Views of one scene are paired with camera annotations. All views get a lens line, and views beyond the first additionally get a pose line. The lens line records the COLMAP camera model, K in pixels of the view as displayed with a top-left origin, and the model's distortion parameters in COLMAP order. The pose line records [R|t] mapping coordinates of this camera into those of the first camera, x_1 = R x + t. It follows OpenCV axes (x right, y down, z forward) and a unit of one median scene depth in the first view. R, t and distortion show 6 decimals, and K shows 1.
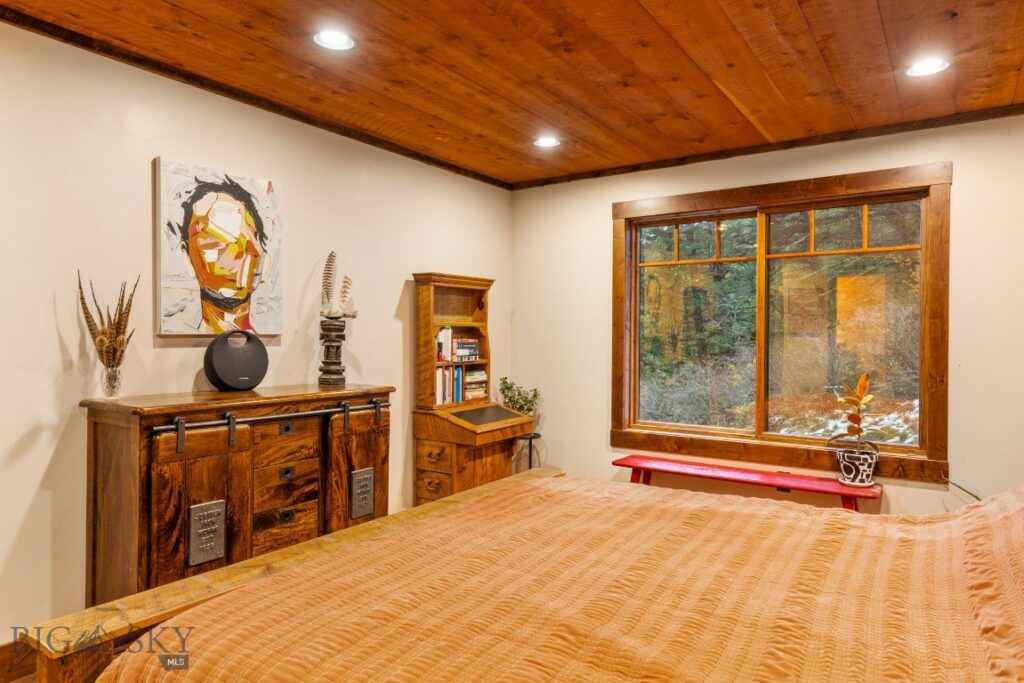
lens RADIAL K [[645.7, 0, 512.0], [0, 645.7, 336.7], [0, 0, 1]] dist [0.007509, -0.003995]
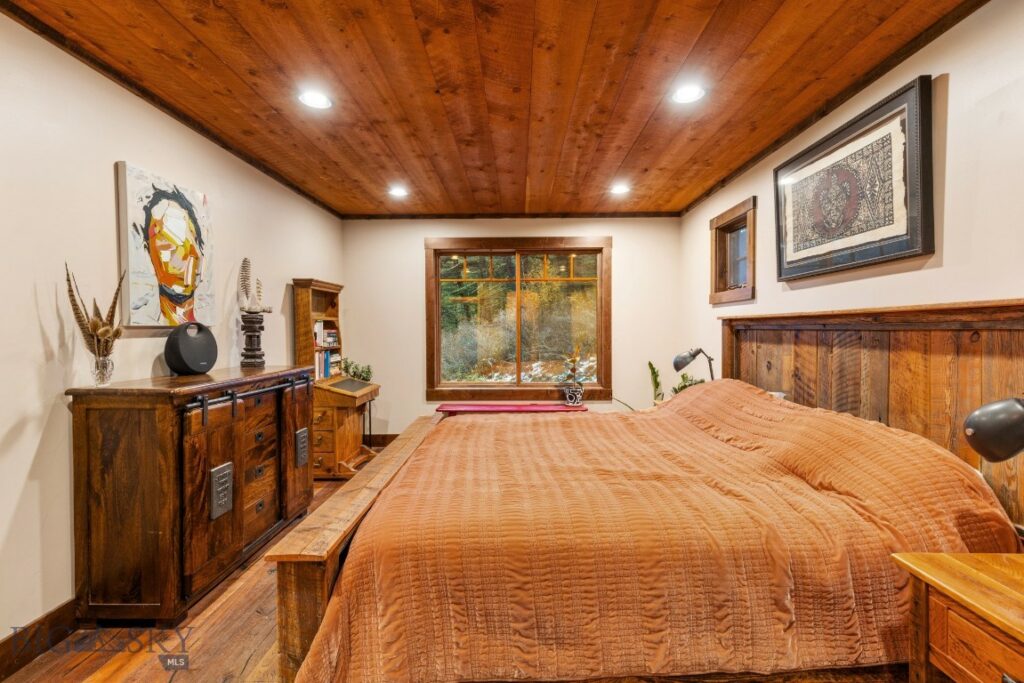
lens RADIAL K [[465.6, 0, 512.1], [0, 465.6, 338.5], [0, 0, 1]] dist [0.000195, 0.000678]
pose [[0.830660, -0.020328, 0.556409, -0.406898], [0.010524, 0.999728, 0.020813, 0.007628], [-0.556681, -0.011432, 0.830648, -0.009526]]
